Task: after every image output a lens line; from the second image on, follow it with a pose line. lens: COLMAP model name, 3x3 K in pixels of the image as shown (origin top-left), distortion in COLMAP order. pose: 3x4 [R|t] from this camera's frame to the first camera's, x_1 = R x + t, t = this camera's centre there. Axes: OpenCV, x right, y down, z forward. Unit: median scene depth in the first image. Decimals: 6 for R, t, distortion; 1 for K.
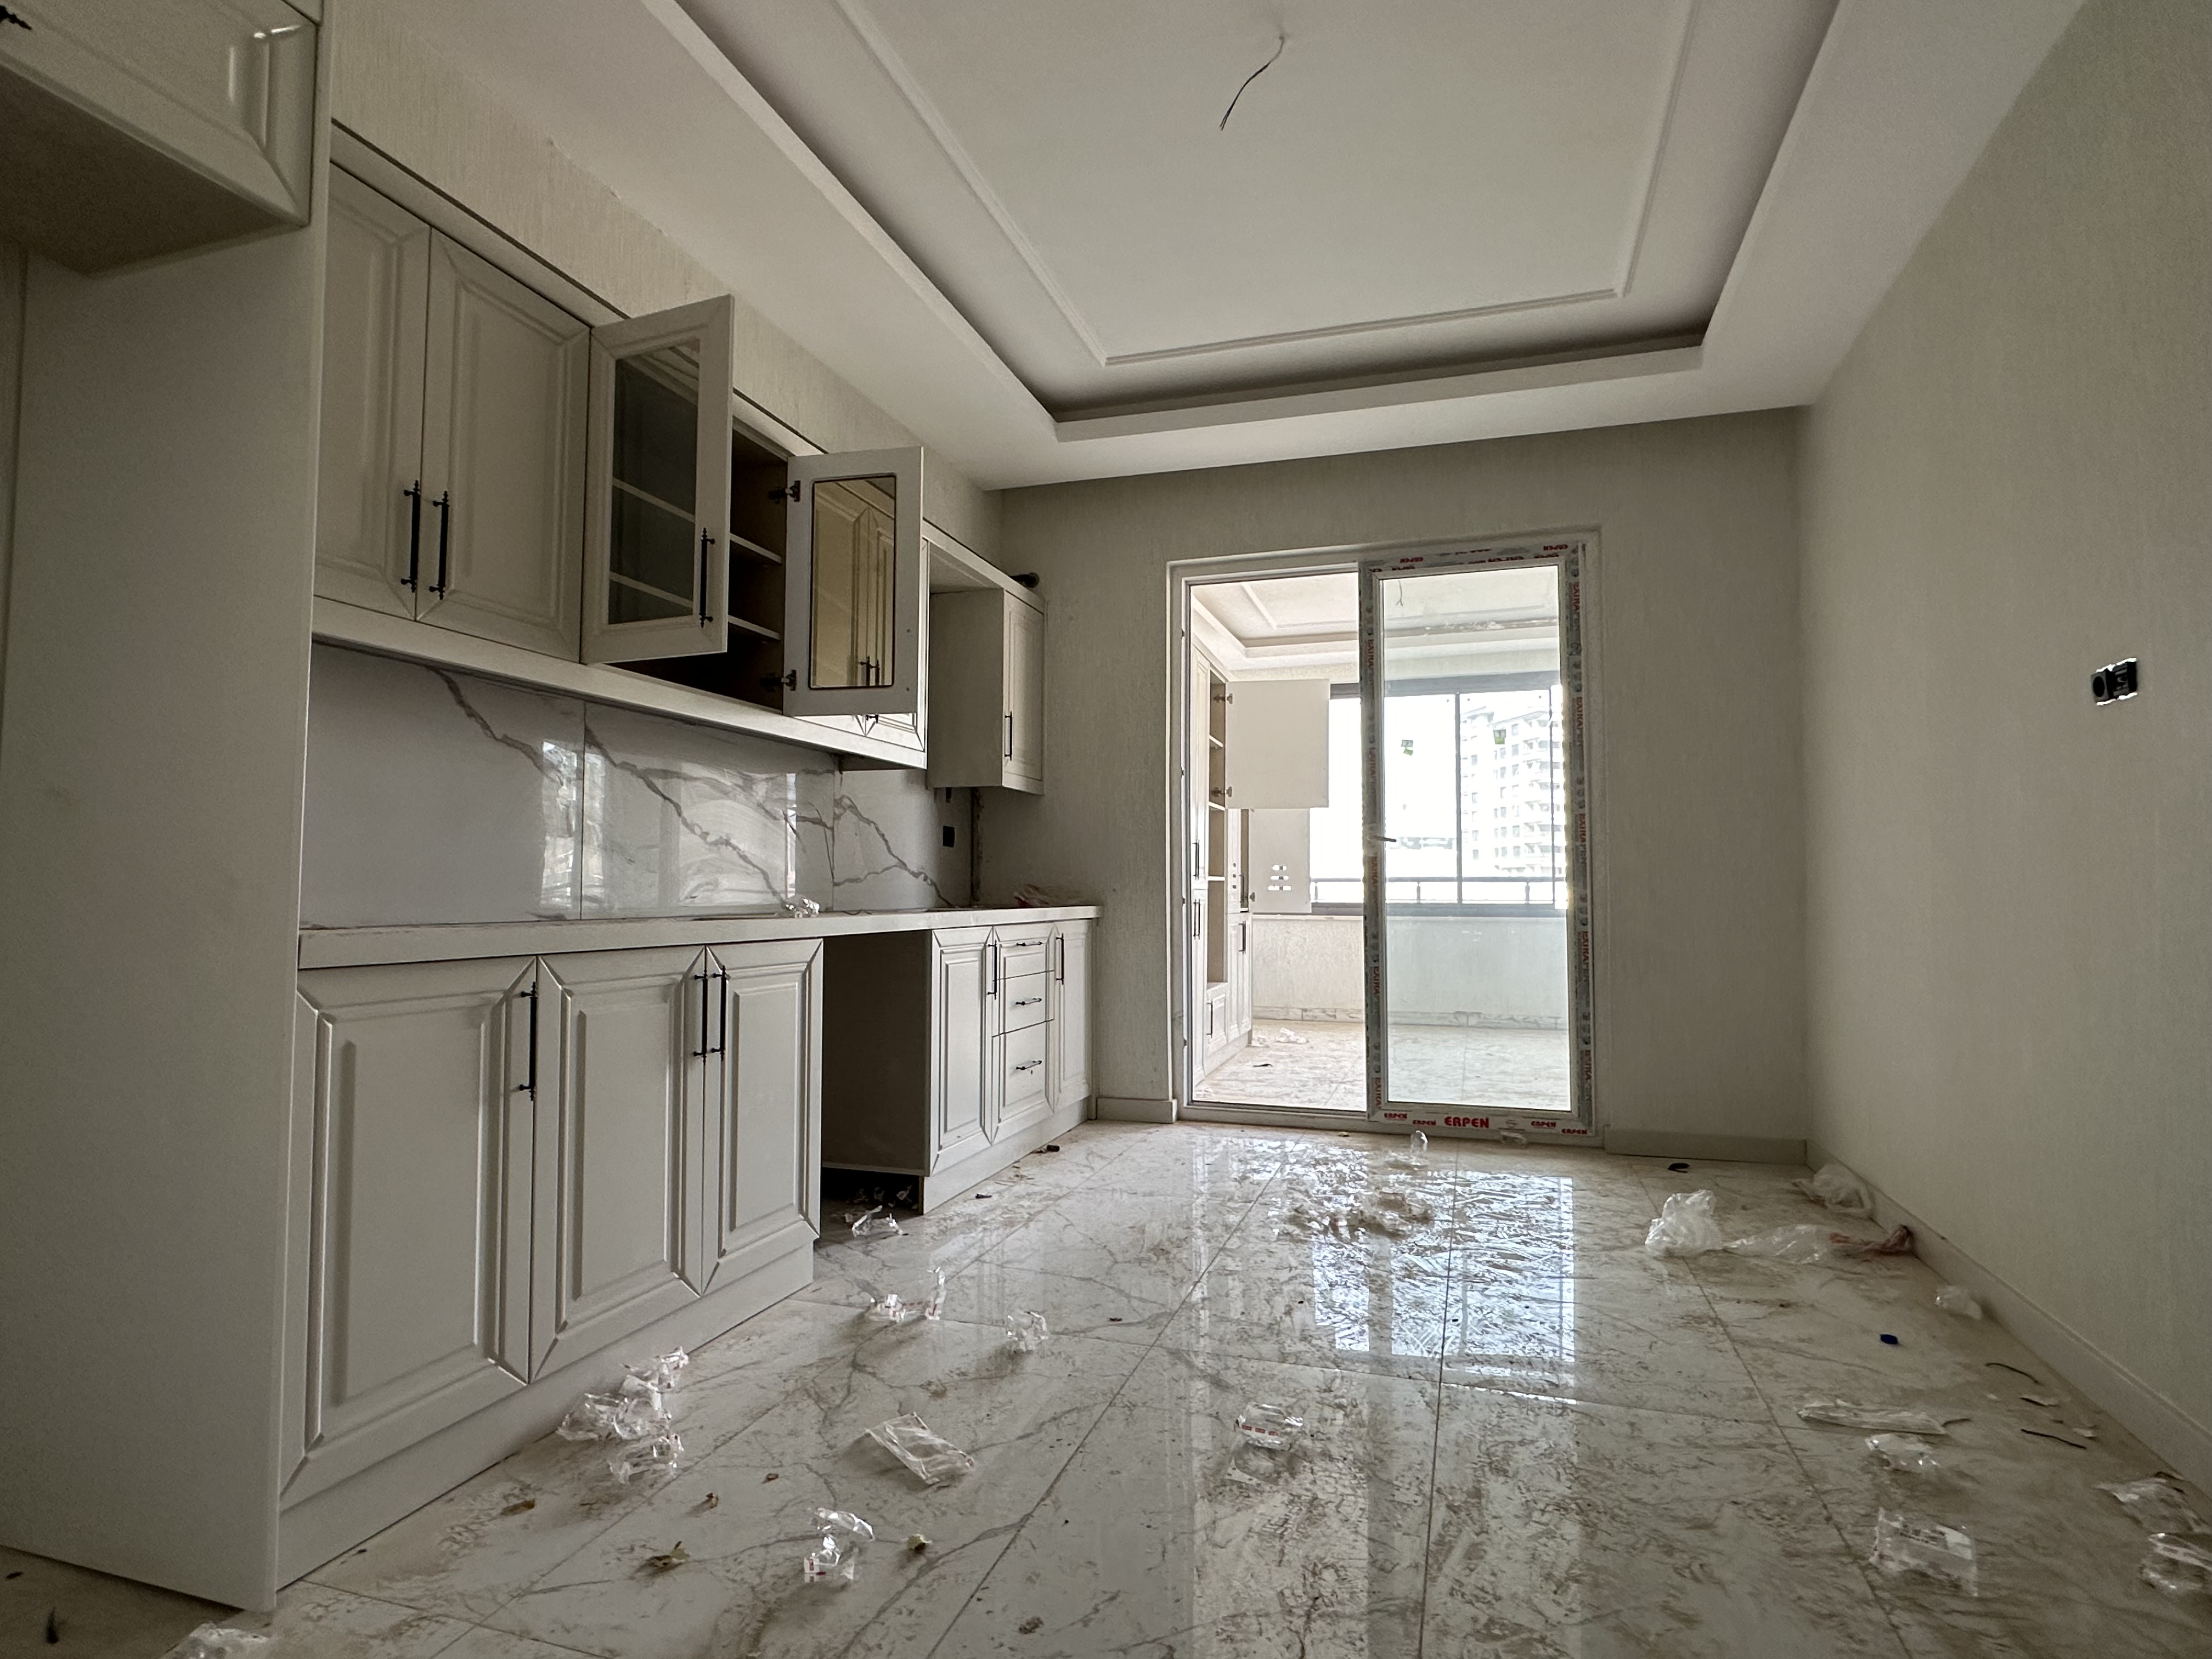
lens RADIAL K [[1152.6, 0, 1105.7], [0, 1152.6, 837.6], [0, 0, 1]] dist [-0.002706, 0.000969]
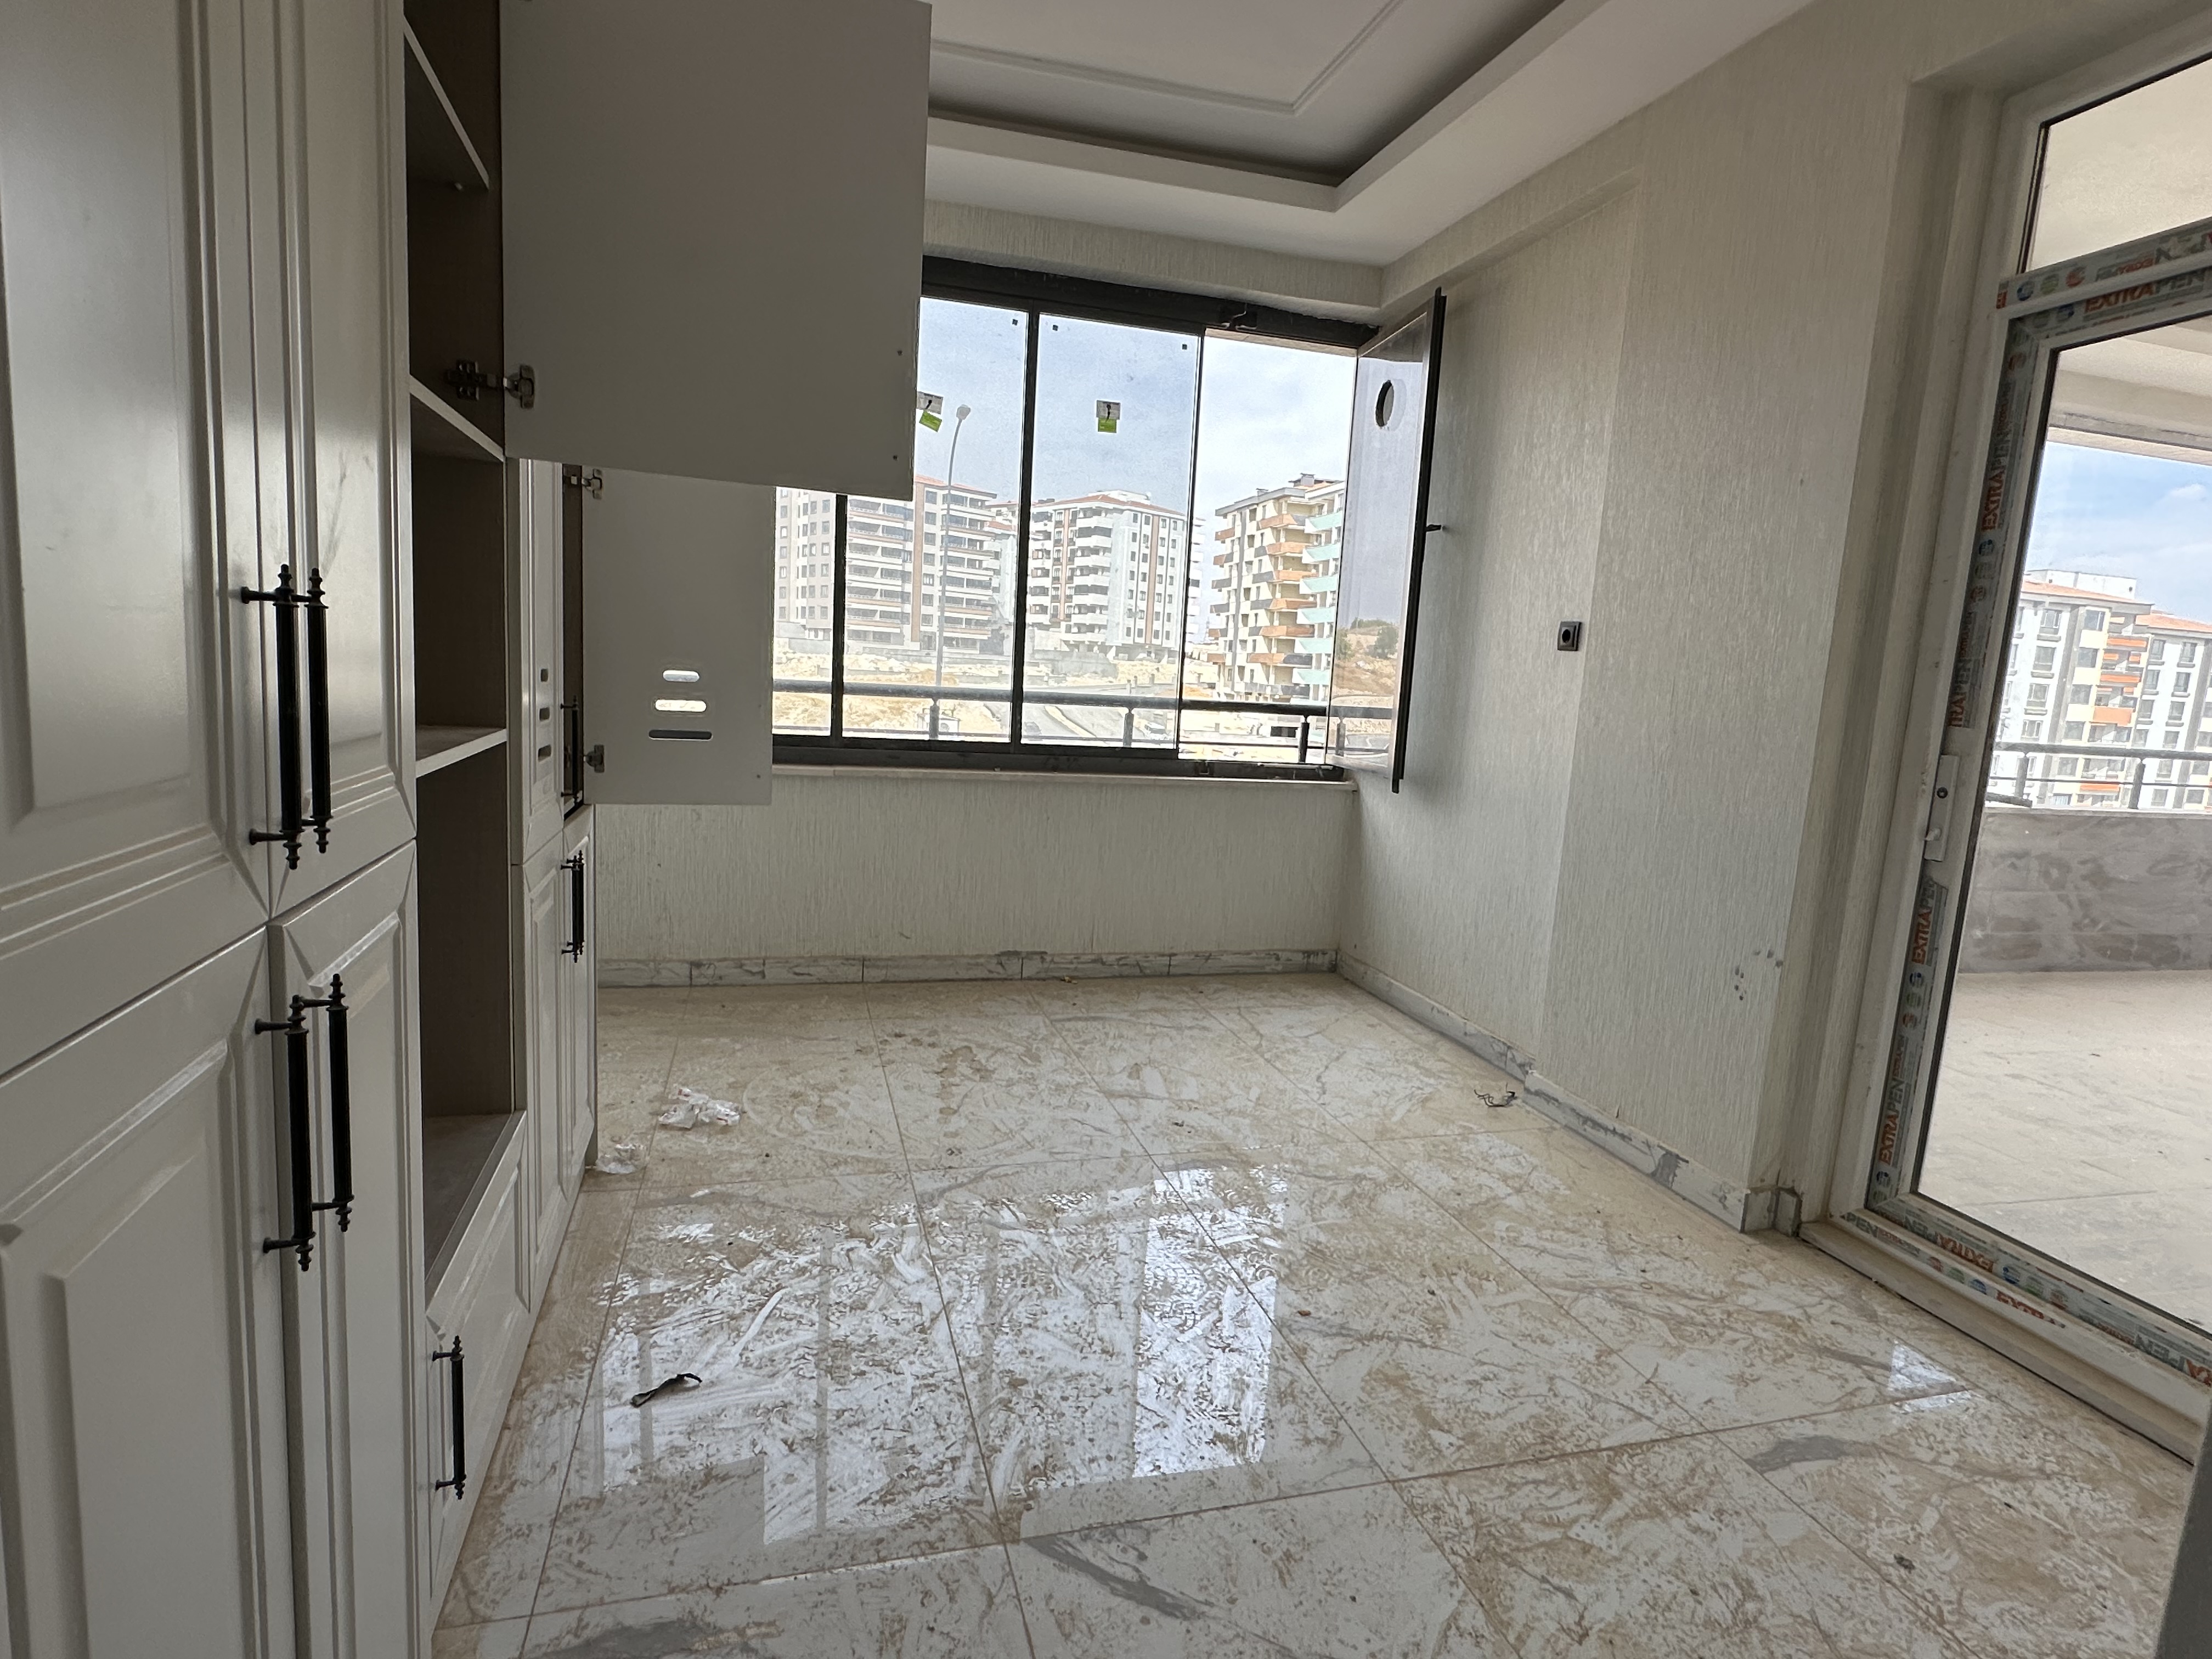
lens RADIAL K [[1152.6, 0, 1101.1], [0, 1152.6, 832.5], [0, 0, 1]] dist [-0.002706, 0.000969]
pose [[0.834028, -0.032051, 0.550790, 0.054634], [-0.080936, 0.980404, 0.179606, 0.000695], [-0.545753, -0.194375, 0.815090, 0.543130]]
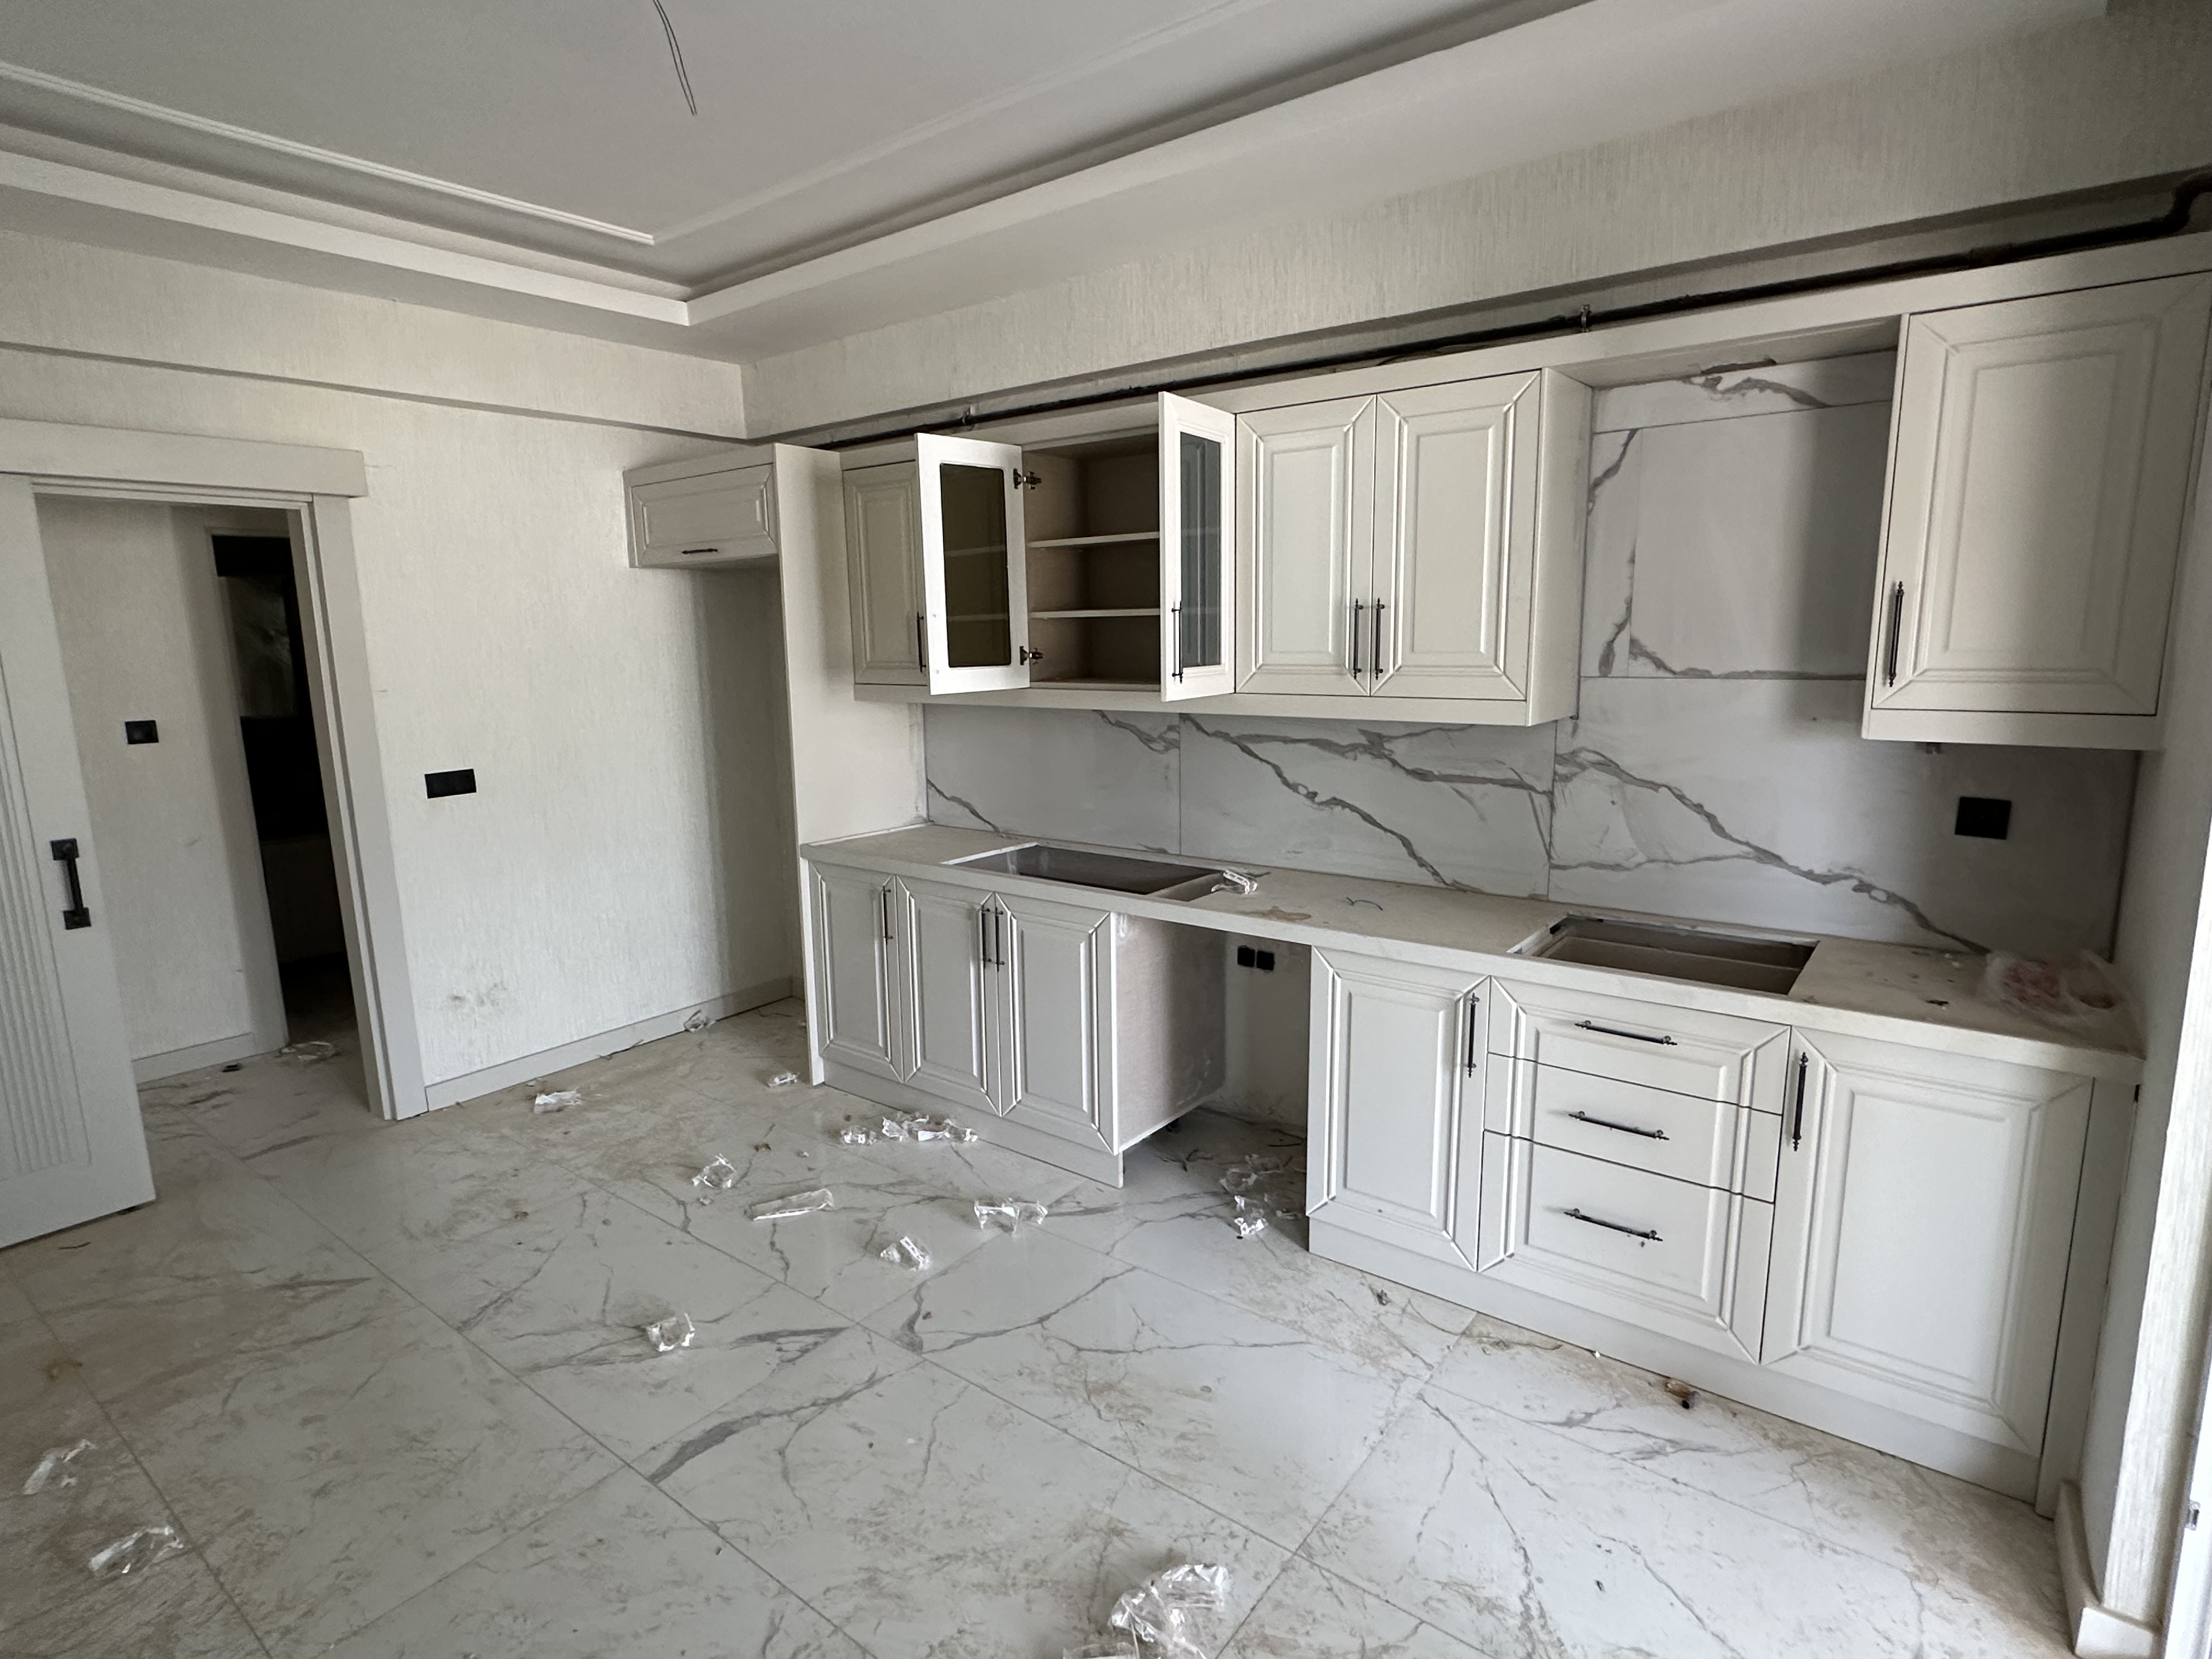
lens RADIAL K [[1152.6, 0, 1110.5], [0, 1152.6, 829.8], [0, 0, 1]] dist [-0.002706, 0.000969]
pose [[-0.335404, 0.164984, -0.927515, 0.771689], [0.060347, 0.986286, 0.153616, -0.161195], [0.940140, -0.004449, -0.340760, 1.354802]]
